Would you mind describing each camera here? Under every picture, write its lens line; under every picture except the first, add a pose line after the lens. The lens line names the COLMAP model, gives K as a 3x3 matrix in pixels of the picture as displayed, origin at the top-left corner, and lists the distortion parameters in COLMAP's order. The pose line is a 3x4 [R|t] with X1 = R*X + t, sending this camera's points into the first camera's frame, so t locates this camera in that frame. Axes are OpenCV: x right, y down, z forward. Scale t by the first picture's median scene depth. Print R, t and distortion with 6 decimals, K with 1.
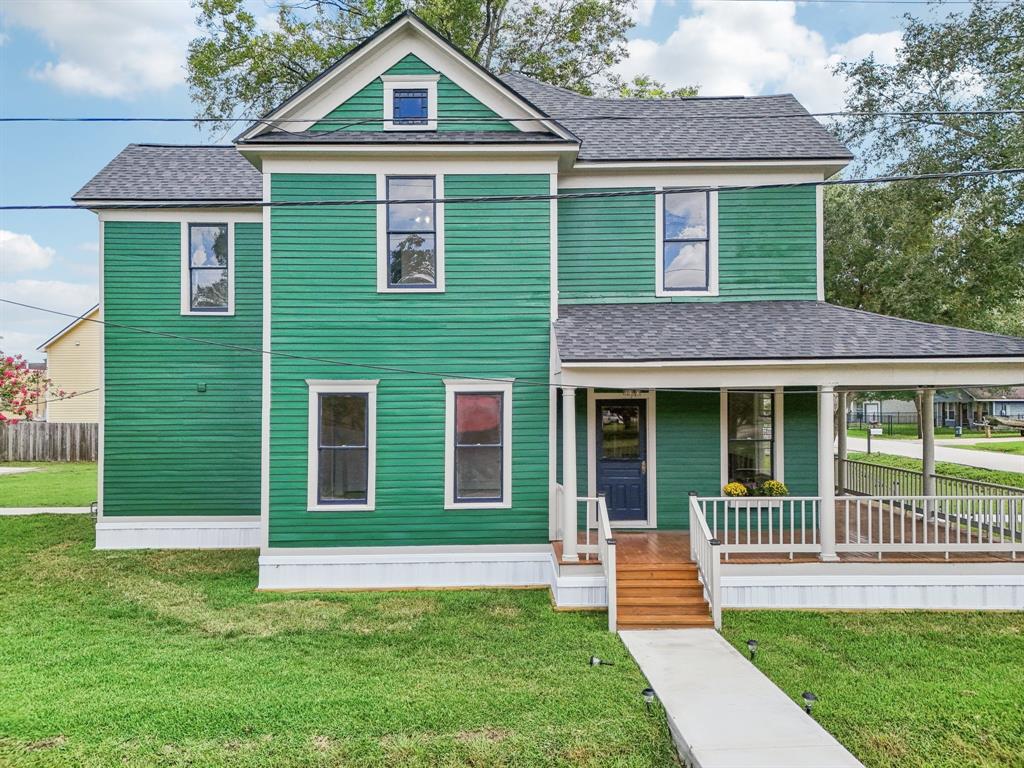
lens RADIAL K [[757.6, 0, 512.0], [0, 757.6, 384.0], [0, 0, 1]] dist [0.005987, 0.000593]
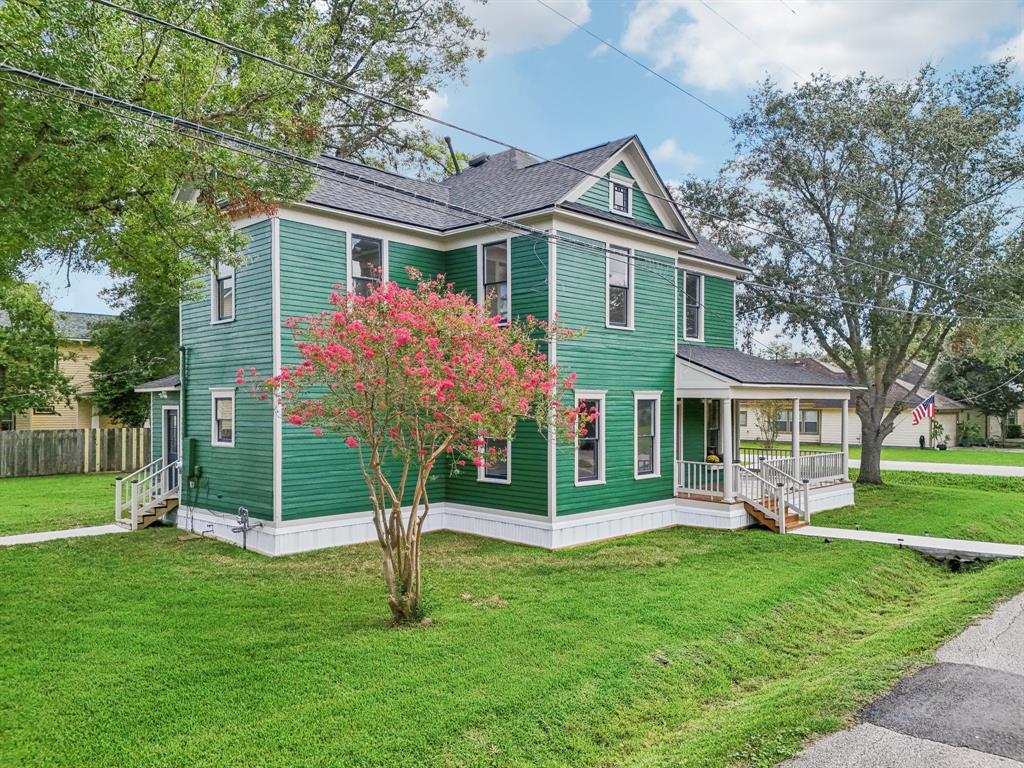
lens RADIAL K [[768.9, 0, 511.8], [0, 768.9, 397.1], [0, 0, 1]] dist [-0.002324, -0.000350]
pose [[0.718180, 0.015879, 0.695677, -1.278198], [-0.019790, 0.999801, -0.002390, 0.014081], [-0.695576, -0.012051, 0.718351, 0.104986]]
